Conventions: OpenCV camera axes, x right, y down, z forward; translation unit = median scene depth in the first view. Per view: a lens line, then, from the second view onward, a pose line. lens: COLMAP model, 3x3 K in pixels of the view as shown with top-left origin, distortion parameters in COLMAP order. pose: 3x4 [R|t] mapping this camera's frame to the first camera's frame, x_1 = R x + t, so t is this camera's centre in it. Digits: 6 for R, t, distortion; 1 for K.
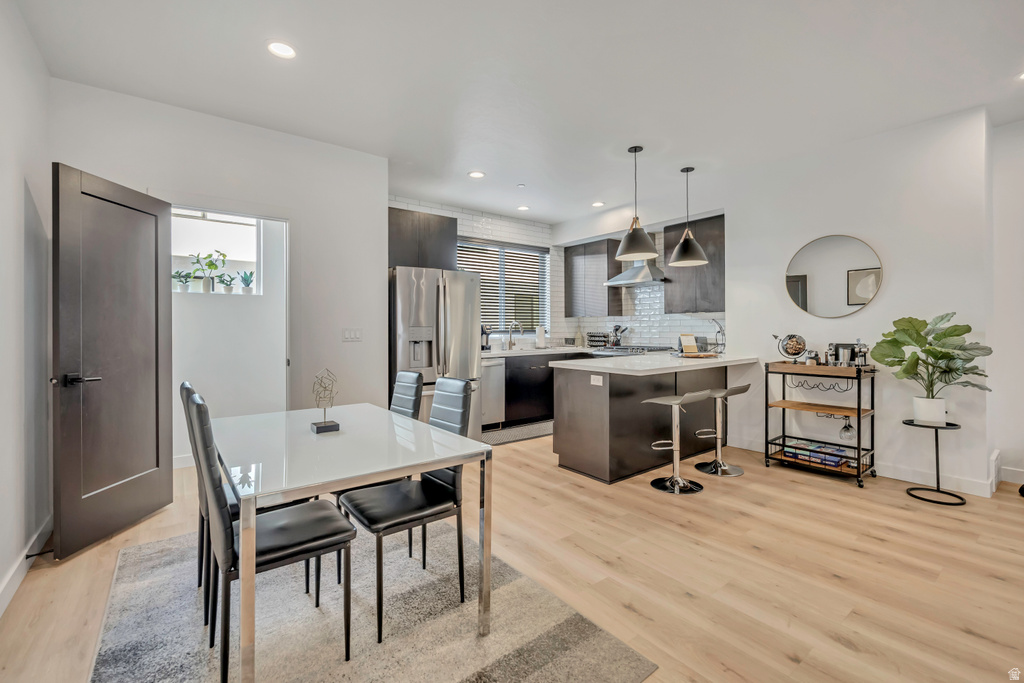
lens RADIAL K [[444.9, 0, 510.7], [0, 444.9, 329.0], [0, 0, 1]] dist [-0.008417, 0.001980]
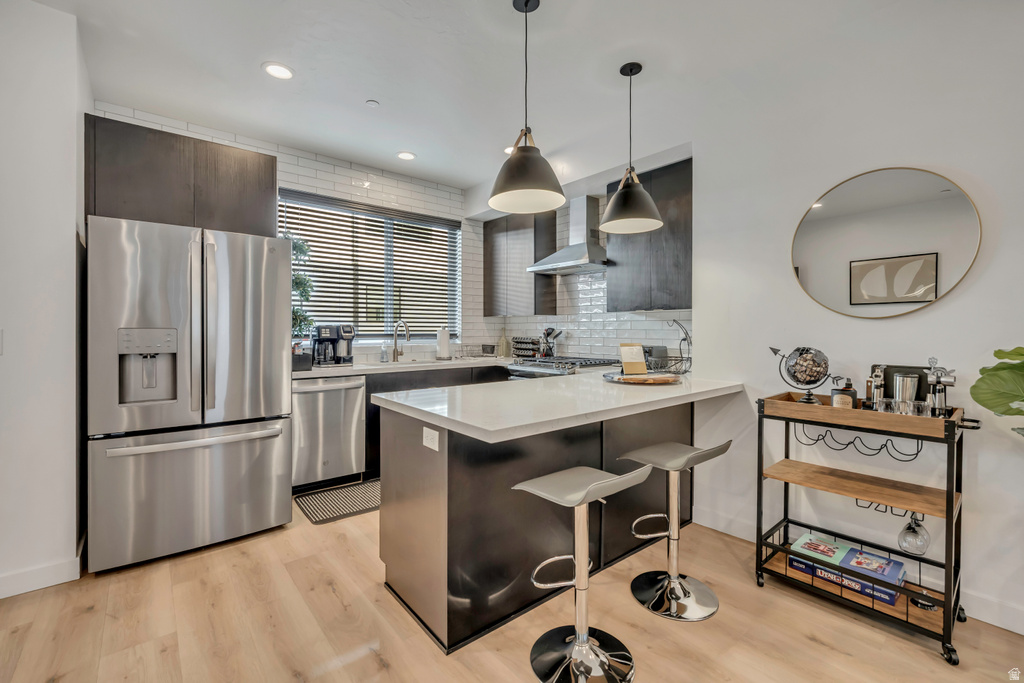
lens RADIAL K [[444.9, 0, 509.0], [0, 444.9, 332.2], [0, 0, 1]] dist [-0.008417, 0.001980]
pose [[0.999128, 0.008523, 0.040877, 0.205749], [-0.008707, 0.999953, 0.004332, -0.005748], [-0.040838, -0.004685, 0.999155, 0.395708]]
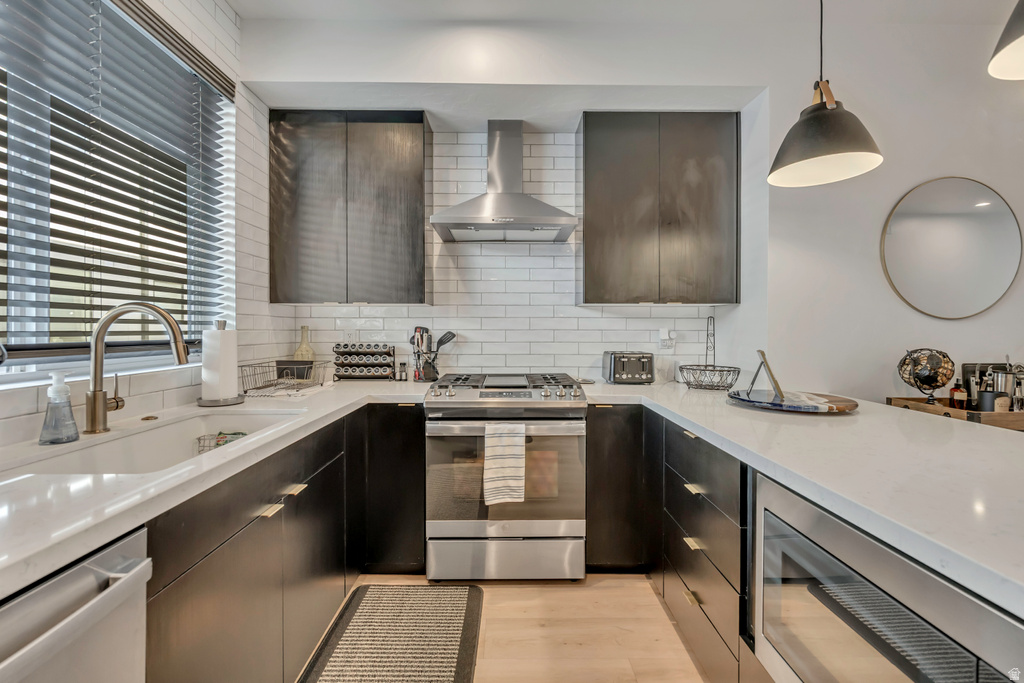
lens RADIAL K [[444.9, 0, 519.2], [0, 444.9, 333.1], [0, 0, 1]] dist [-0.008417, 0.001980]
pose [[0.588762, 0.002883, 0.808301, -0.075110], [-0.004599, 0.999989, -0.000217, -0.003924], [-0.808294, -0.003590, 0.588769, 0.961455]]
